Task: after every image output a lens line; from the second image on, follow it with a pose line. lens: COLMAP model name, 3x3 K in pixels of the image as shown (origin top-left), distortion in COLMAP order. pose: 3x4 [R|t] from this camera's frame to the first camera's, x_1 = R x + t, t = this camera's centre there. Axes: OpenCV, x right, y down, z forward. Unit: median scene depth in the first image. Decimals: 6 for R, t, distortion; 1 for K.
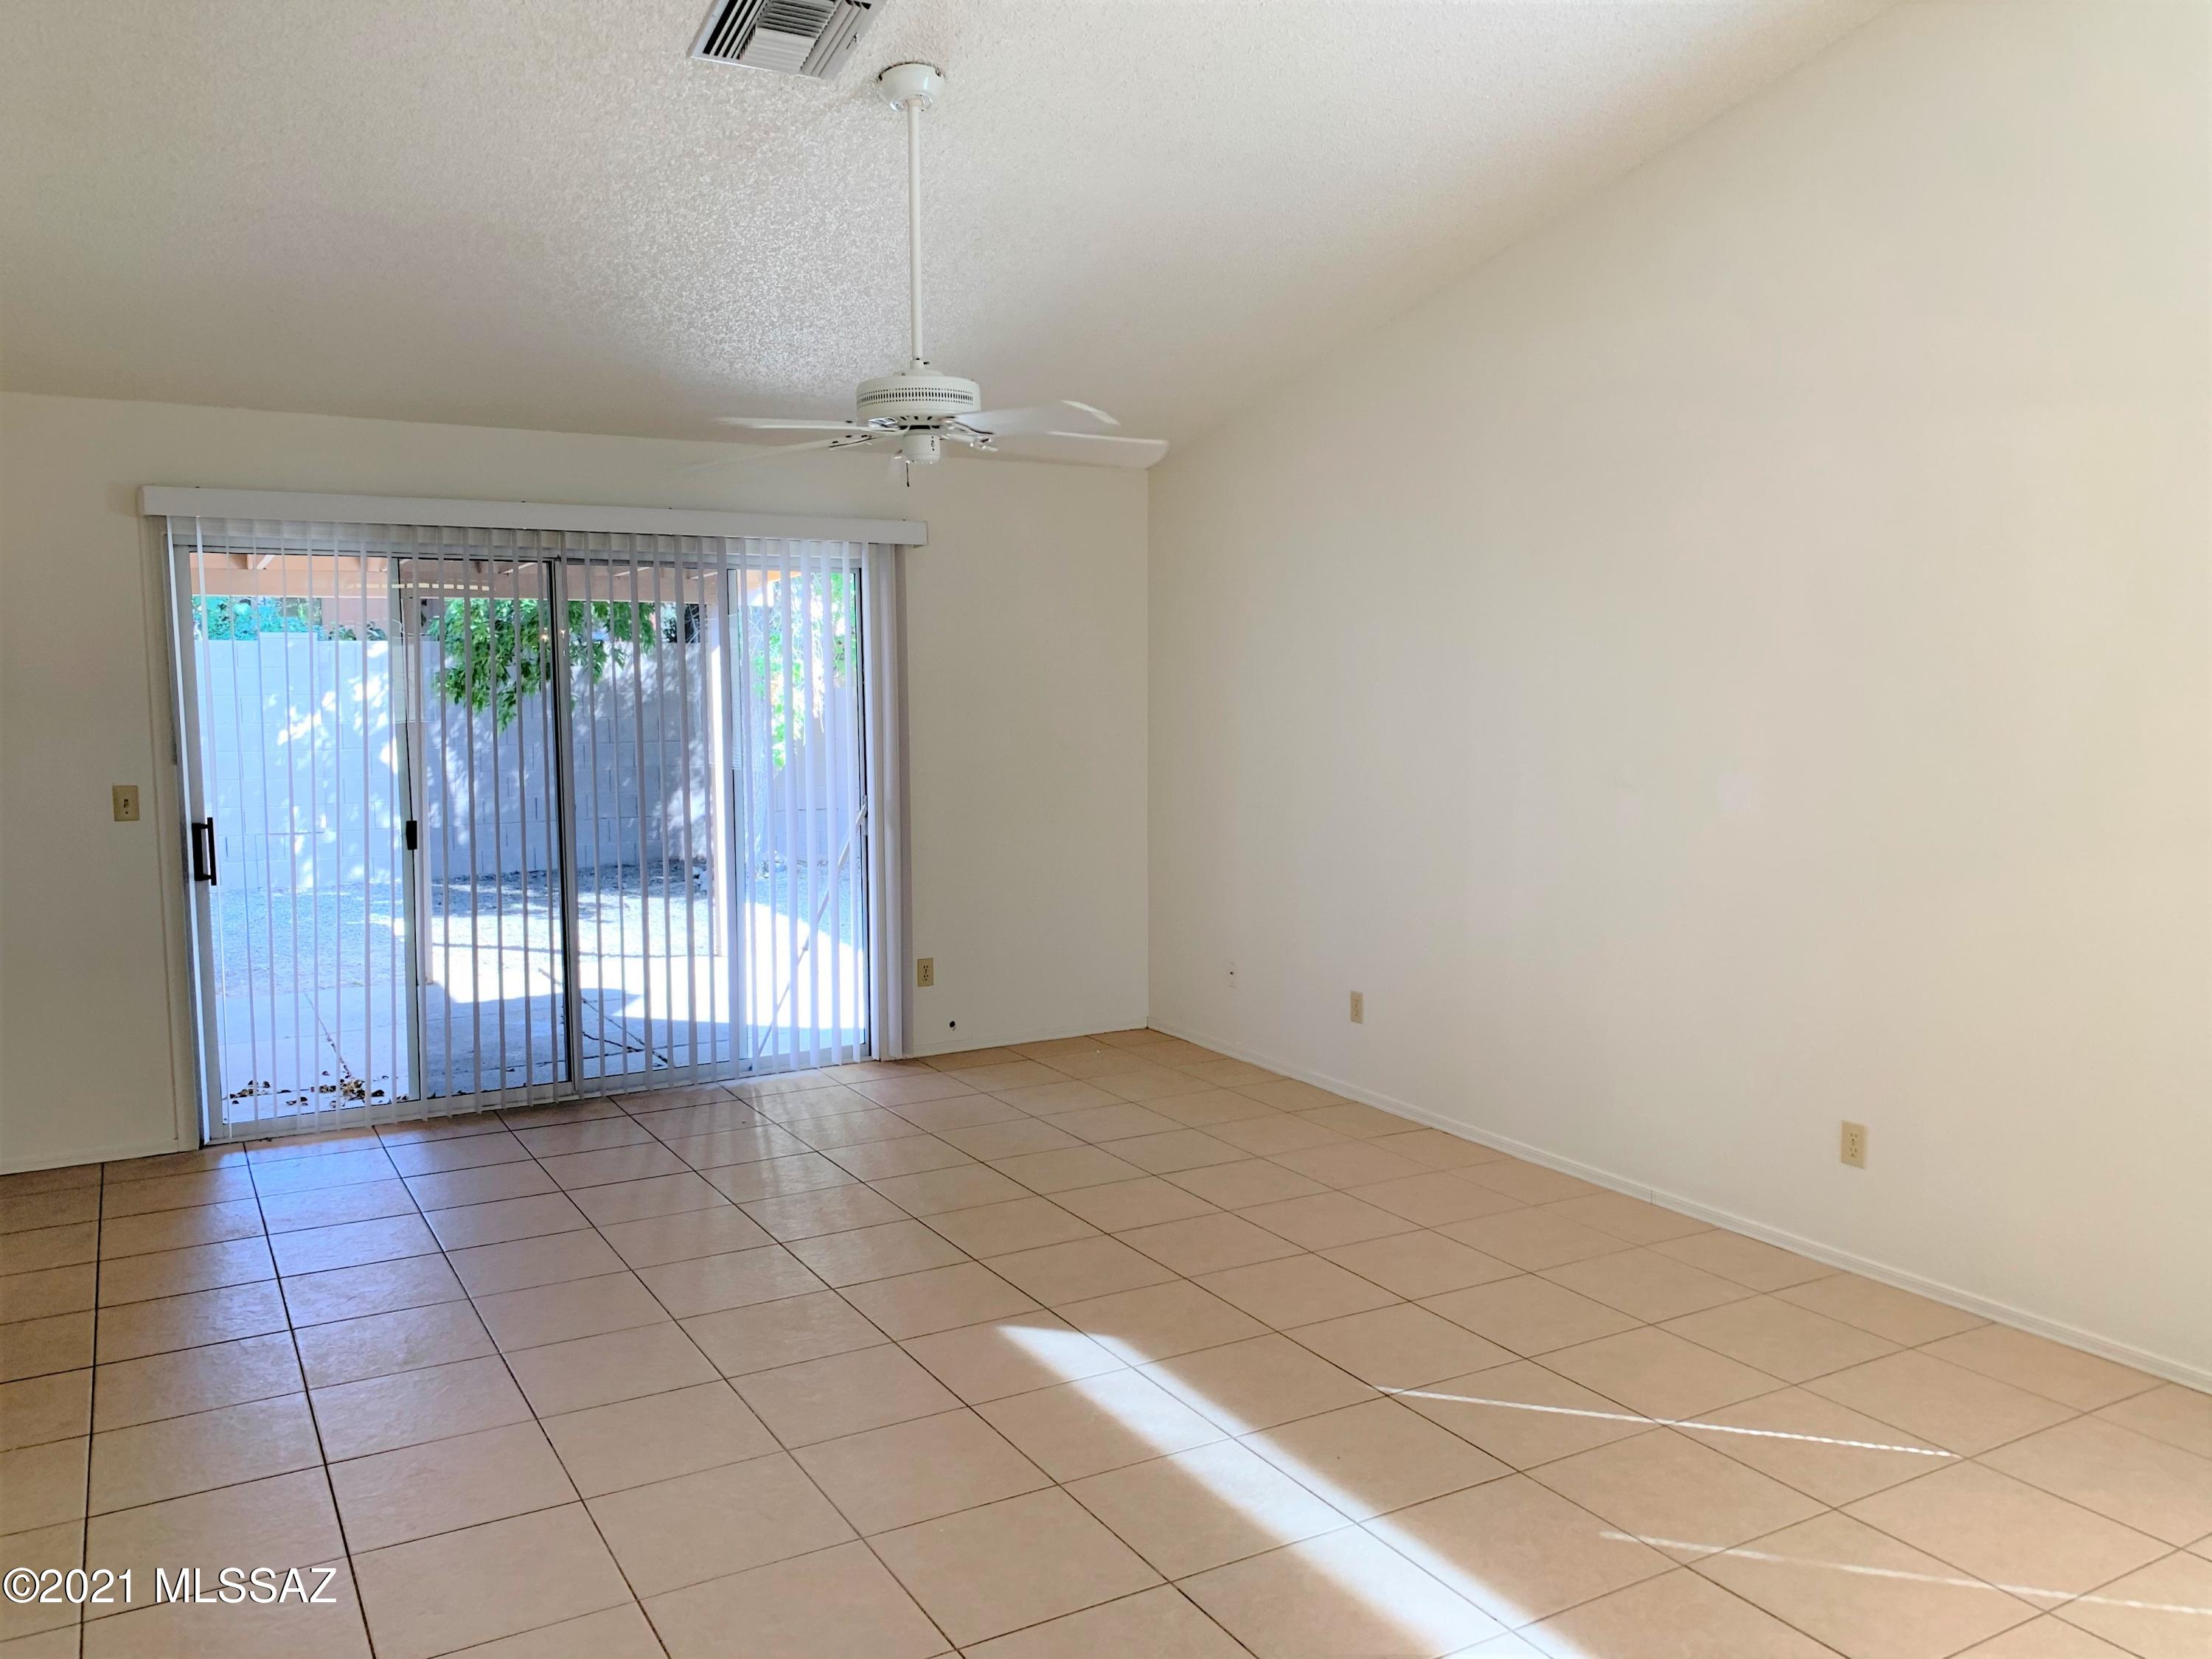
lens RADIAL K [[1726.3, 0, 1106.0], [0, 1726.3, 829.5], [0, 0, 1]] dist [0.034331, -0.007780]
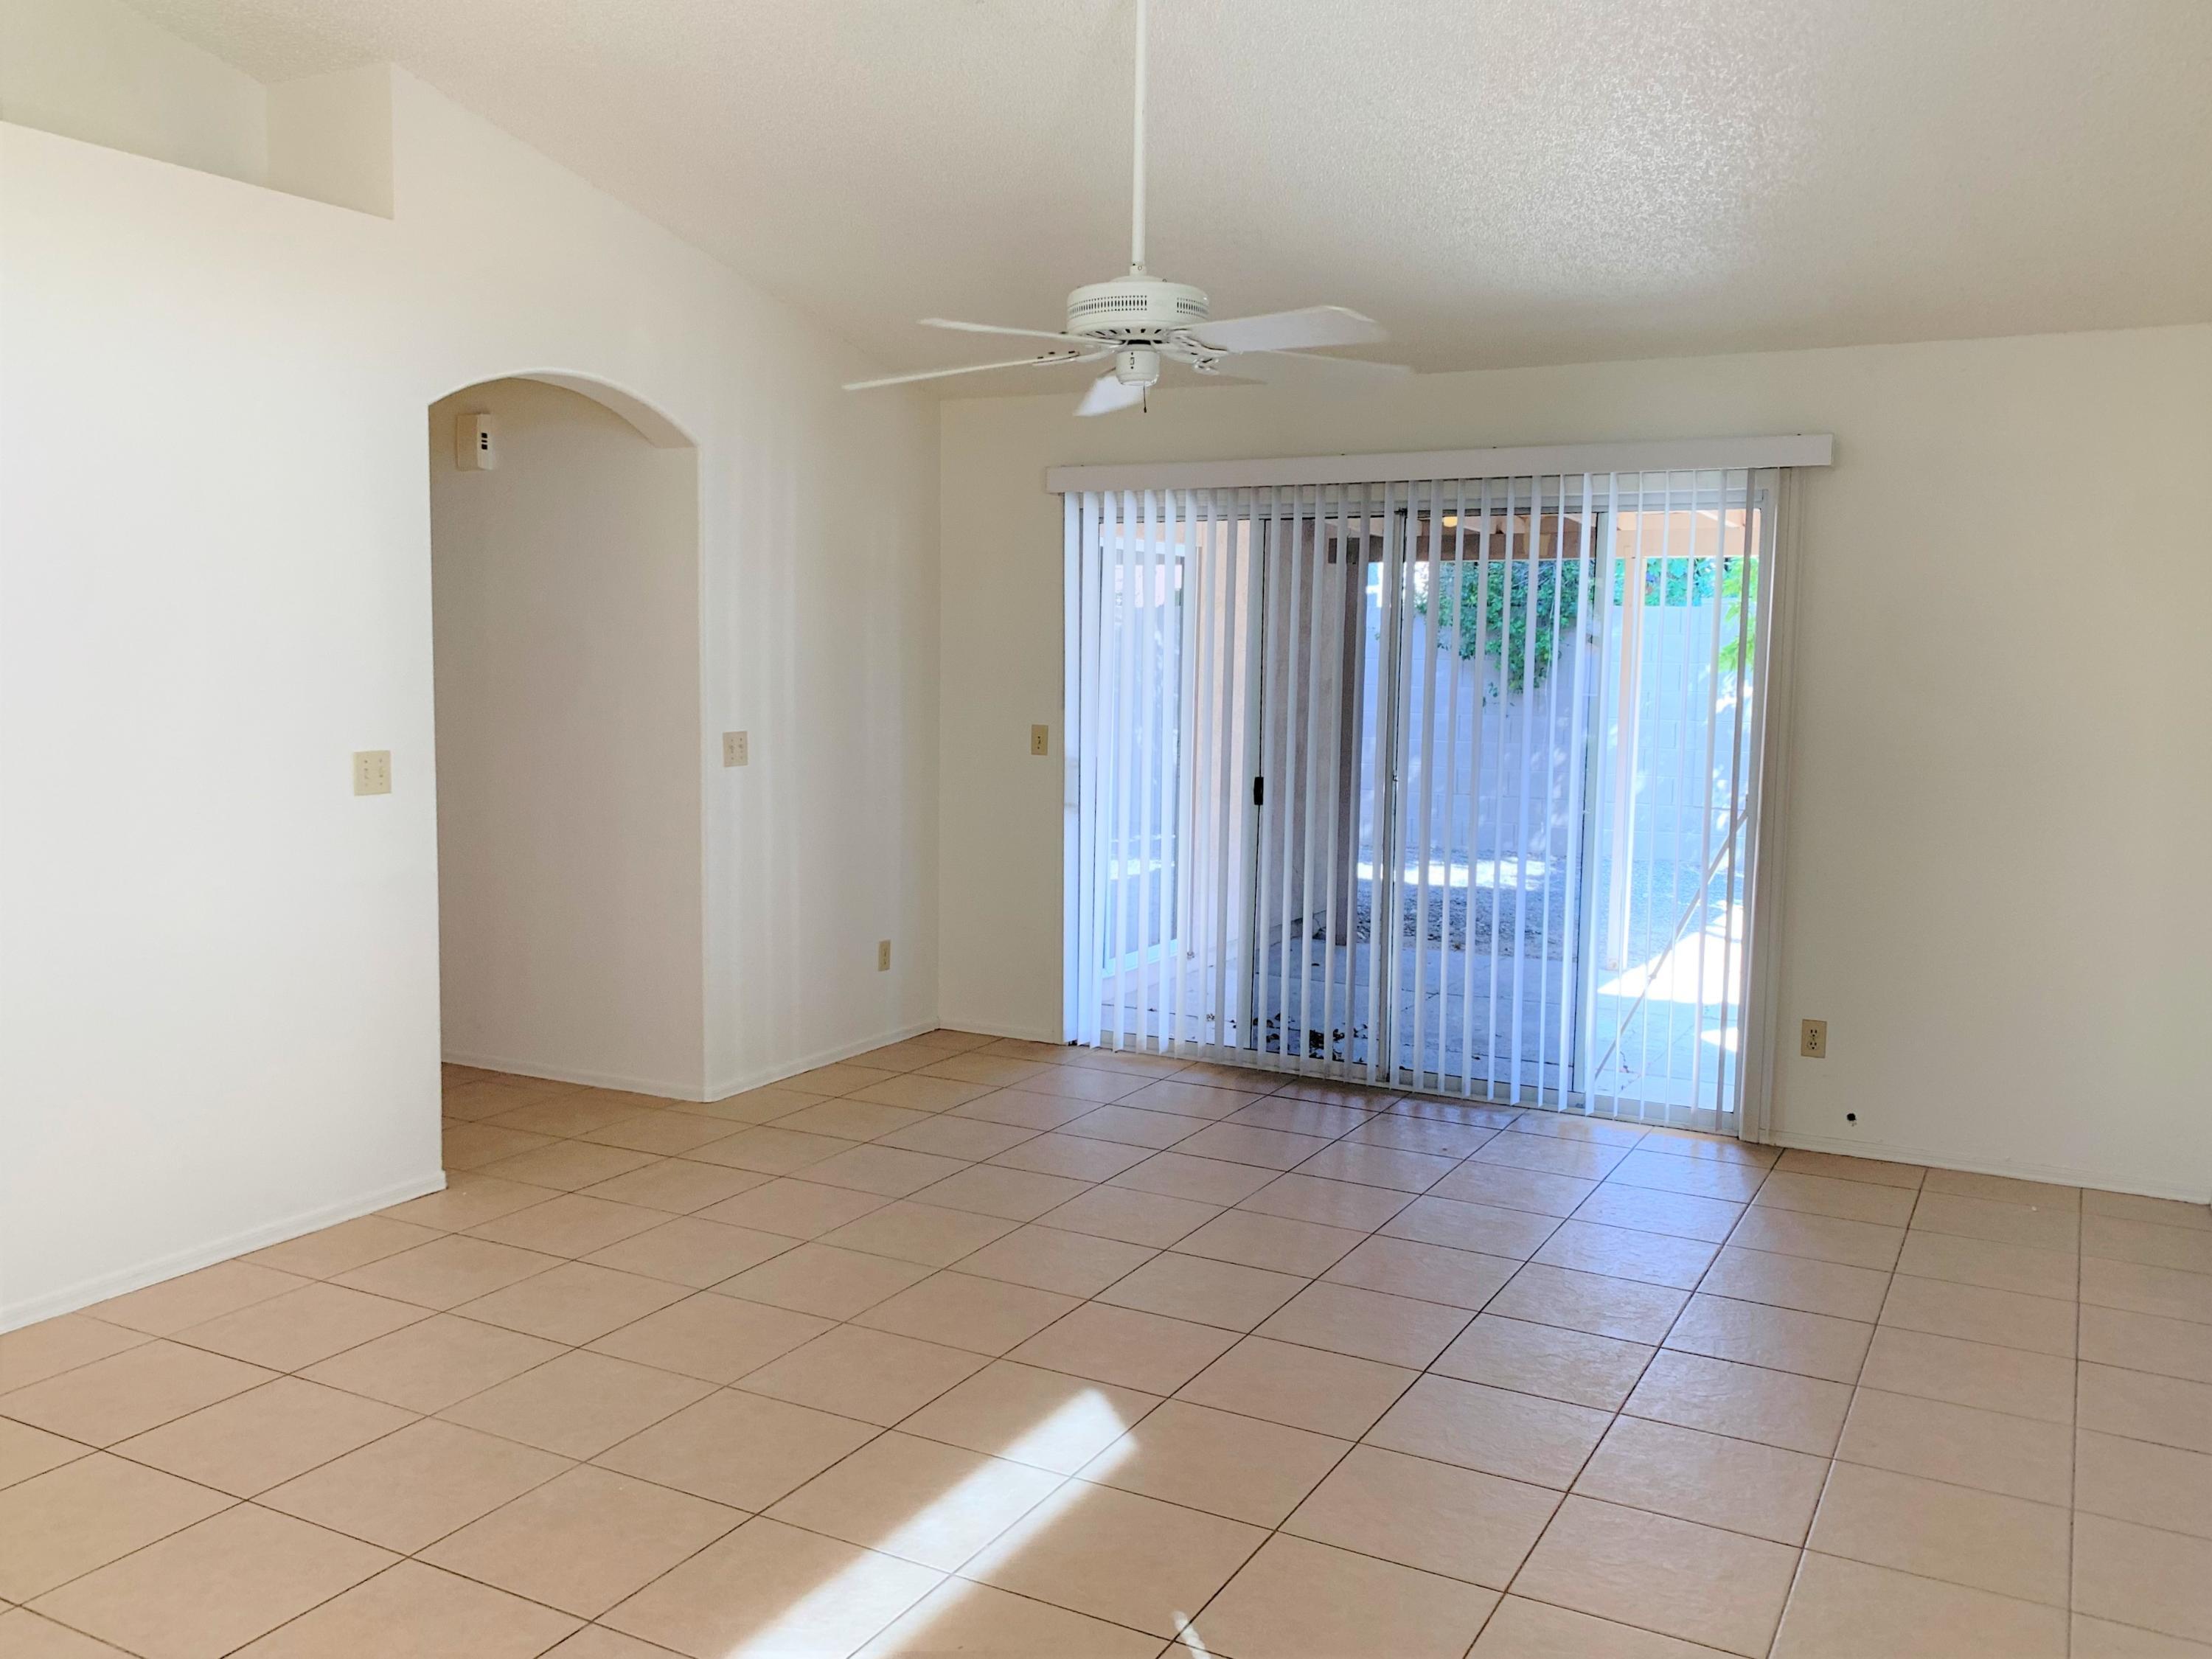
lens RADIAL K [[1822.6, 0, 1008.0], [0, 1822.6, 836.5], [0, 0, 1]] dist [0.038390, -0.001884]
pose [[0.497713, 0.105638, -0.860884, 0.453115], [-0.093206, 0.993322, 0.068003, -0.029603], [0.862319, 0.046394, 0.504236, 0.332308]]
